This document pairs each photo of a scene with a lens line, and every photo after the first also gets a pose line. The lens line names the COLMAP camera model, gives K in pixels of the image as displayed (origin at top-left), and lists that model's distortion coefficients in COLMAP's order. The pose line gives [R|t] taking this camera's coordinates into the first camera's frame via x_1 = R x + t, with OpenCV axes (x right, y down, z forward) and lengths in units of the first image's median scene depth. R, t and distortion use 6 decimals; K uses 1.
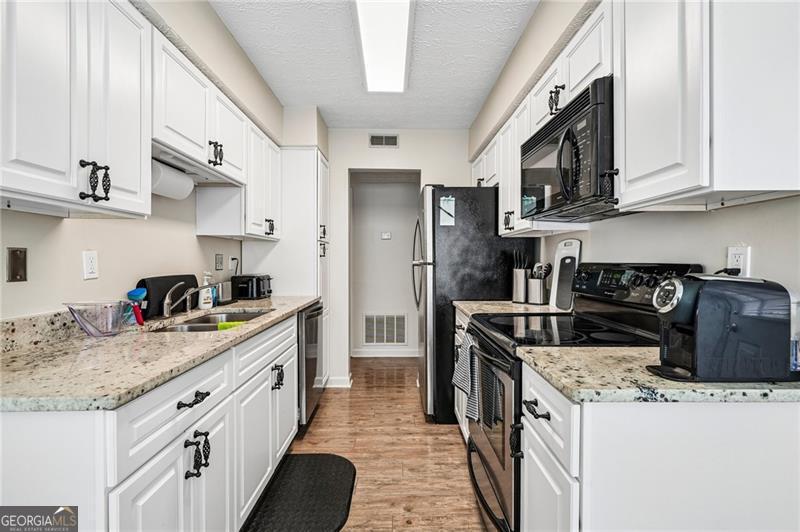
lens RADIAL K [[371.3, 0, 400.0], [0, 371.3, 266.0], [0, 0, 1]] dist [0.001097, 0.000266]
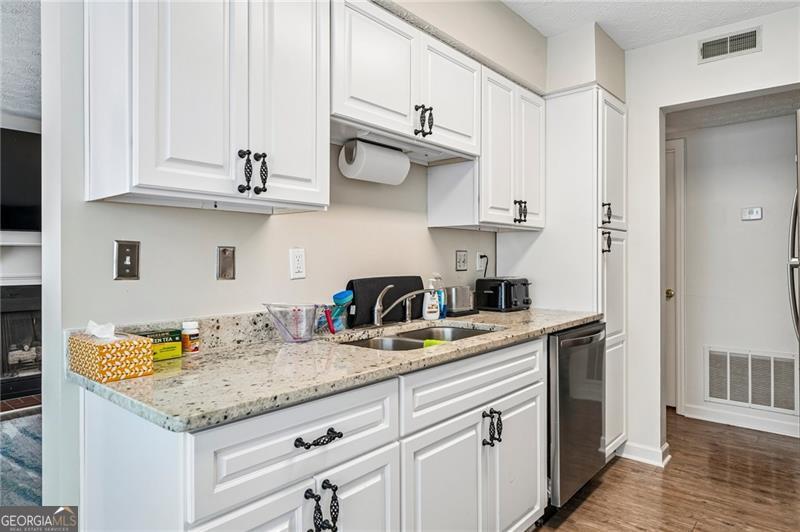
lens RADIAL K [[489.8, 0, 399.3], [0, 489.8, 260.4], [0, 0, 1]] dist [0.002482, -0.000181]
pose [[0.745289, -0.001378, -0.666740, 0.143824], [-0.006292, 0.999939, -0.009101, -0.001223], [0.666712, 0.010978, 0.745234, 0.204655]]
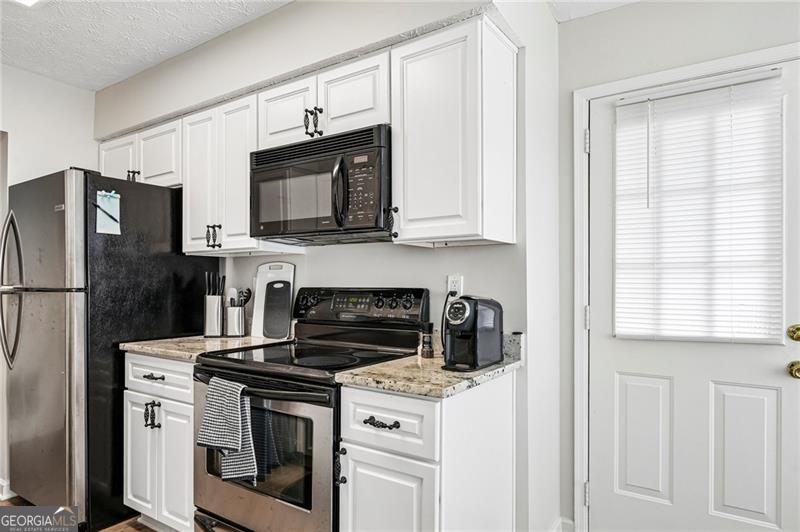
lens RADIAL K [[480.3, 0, 399.5], [0, 480.3, 287.4], [0, 0, 1]] dist [-0.005998, -0.002447]
pose [[0.563208, -0.003369, 0.826308, -0.398451], [0.010637, 0.999938, -0.003174, -0.002633], [-0.826247, 0.010577, 0.563209, 0.087068]]
